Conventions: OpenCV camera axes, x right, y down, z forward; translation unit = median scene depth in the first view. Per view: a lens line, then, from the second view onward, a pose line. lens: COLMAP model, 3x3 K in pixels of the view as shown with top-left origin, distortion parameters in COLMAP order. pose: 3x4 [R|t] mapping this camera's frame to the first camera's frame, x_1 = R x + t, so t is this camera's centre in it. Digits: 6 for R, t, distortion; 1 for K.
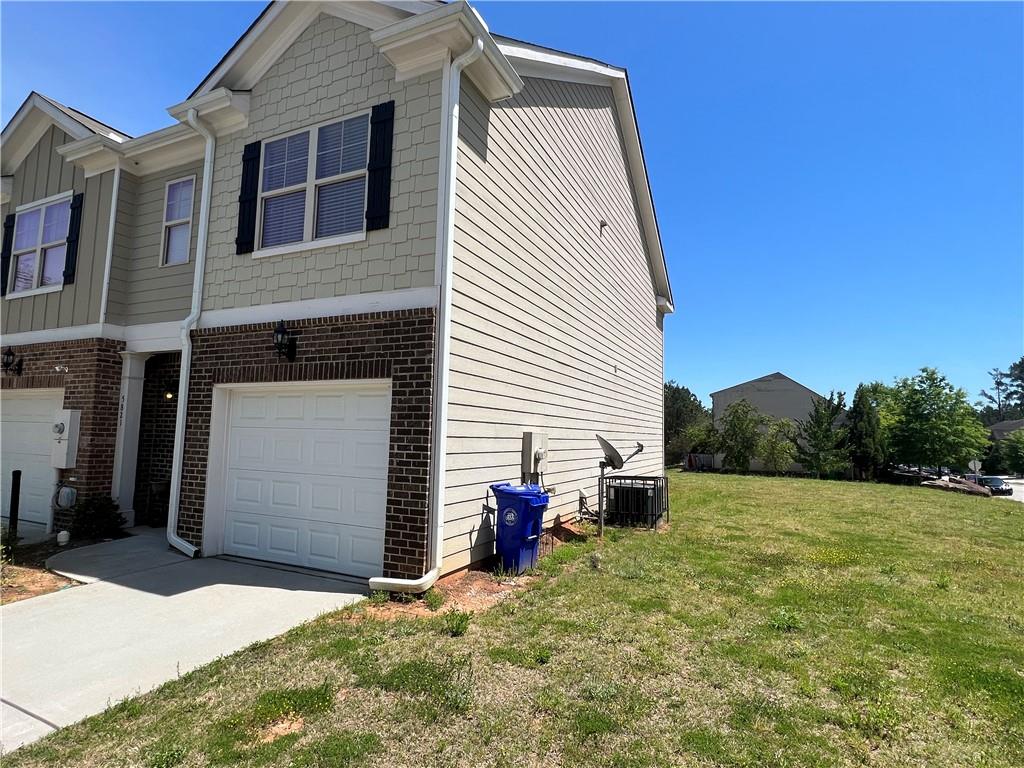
lens RADIAL K [[547.2, 0, 507.3], [0, 547.2, 385.3], [0, 0, 1]] dist [-0.001022, -0.000299]
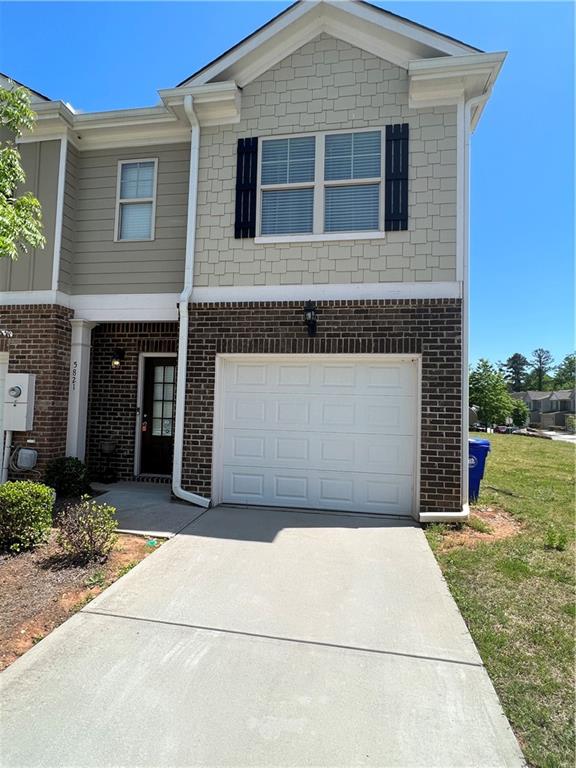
lens RADIAL K [[410.4, 0, 288.0], [0, 410.4, 384.0], [0, 0, 1]] dist [-0.001022, -0.000299]
pose [[0.962587, 0.014624, 0.270579, -0.638225], [-0.027863, 0.998592, 0.045150, 0.018663], [-0.269538, -0.051000, 0.961638, 0.155623]]
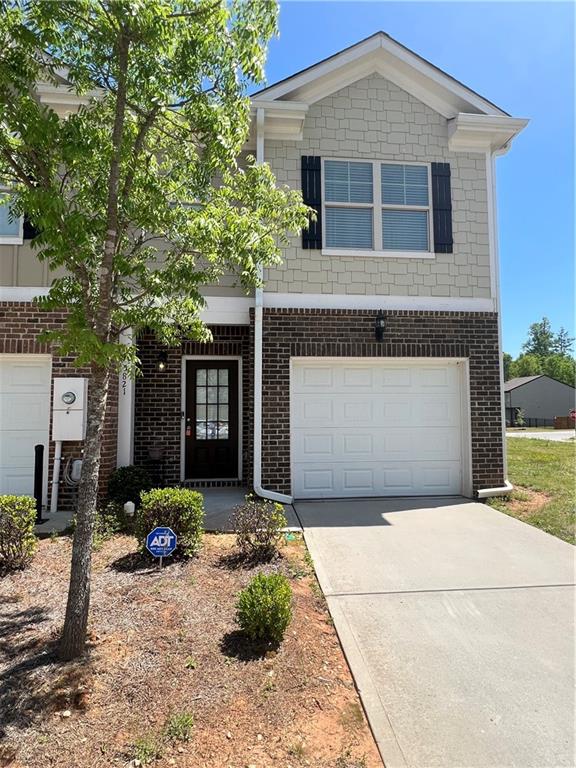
lens RADIAL K [[410.4, 0, 288.0], [0, 410.4, 384.0], [0, 0, 1]] dist [-0.001022, -0.000299]
pose [[0.856530, 0.005260, 0.516070, -1.020976], [-0.022512, 0.999377, 0.027177, 0.033531], [-0.515606, -0.034896, 0.856115, 0.253323]]
